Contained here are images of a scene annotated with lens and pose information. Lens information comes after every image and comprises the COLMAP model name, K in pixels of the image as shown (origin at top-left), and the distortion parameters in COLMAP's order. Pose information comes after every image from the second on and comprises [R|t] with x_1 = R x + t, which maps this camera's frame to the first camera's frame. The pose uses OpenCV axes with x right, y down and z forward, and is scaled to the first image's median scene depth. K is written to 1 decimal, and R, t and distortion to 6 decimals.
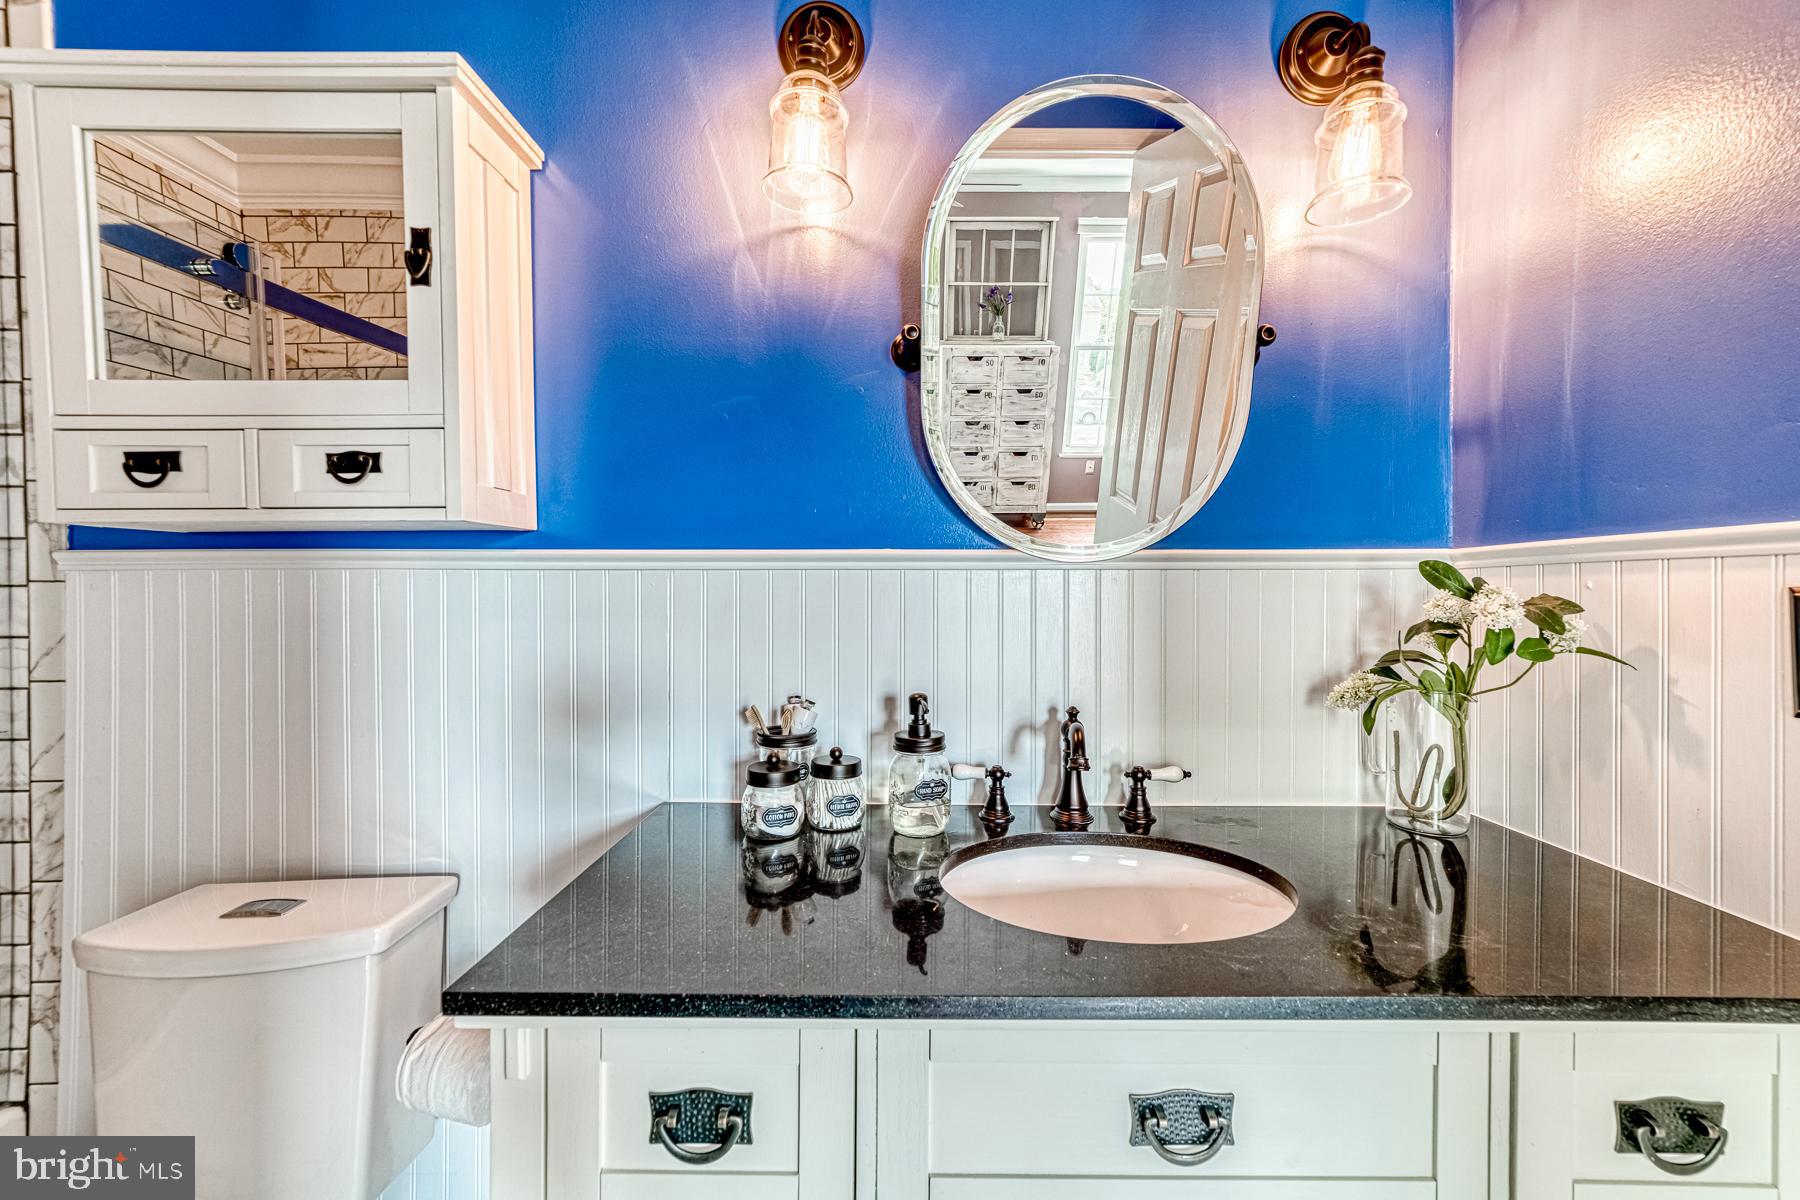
lens RADIAL K [[709.5, 0, 888.6], [0, 709.5, 599.0], [0, 0, 1]] dist [-0.005748, 0.004751]
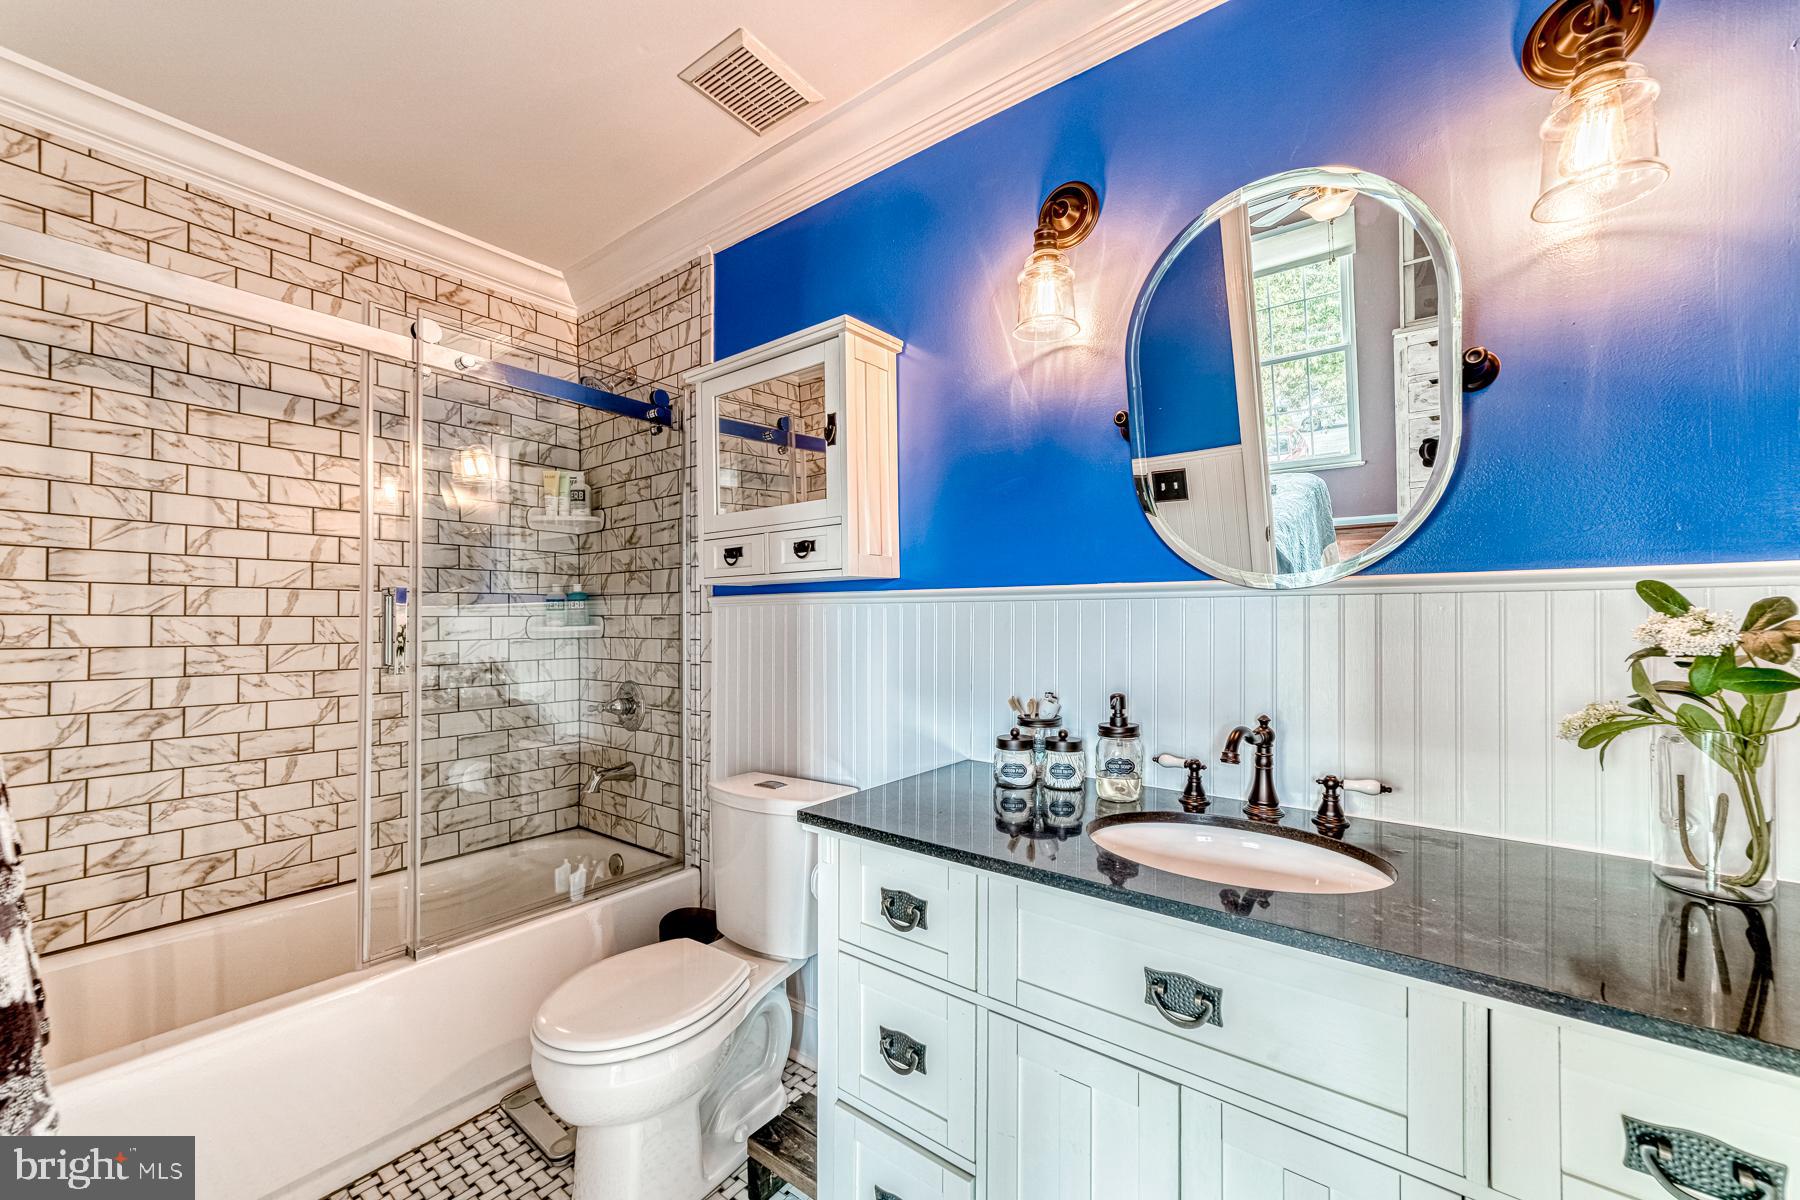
lens RADIAL K [[694.7, 0, 915.2], [0, 694.7, 606.4], [0, 0, 1]] dist [-0.003427, 0.002865]
pose [[0.806891, -0.010816, -0.590601, 0.471344], [-0.001040, 0.999805, -0.019732, -0.002002], [0.590699, 0.016536, 0.806723, -0.247524]]
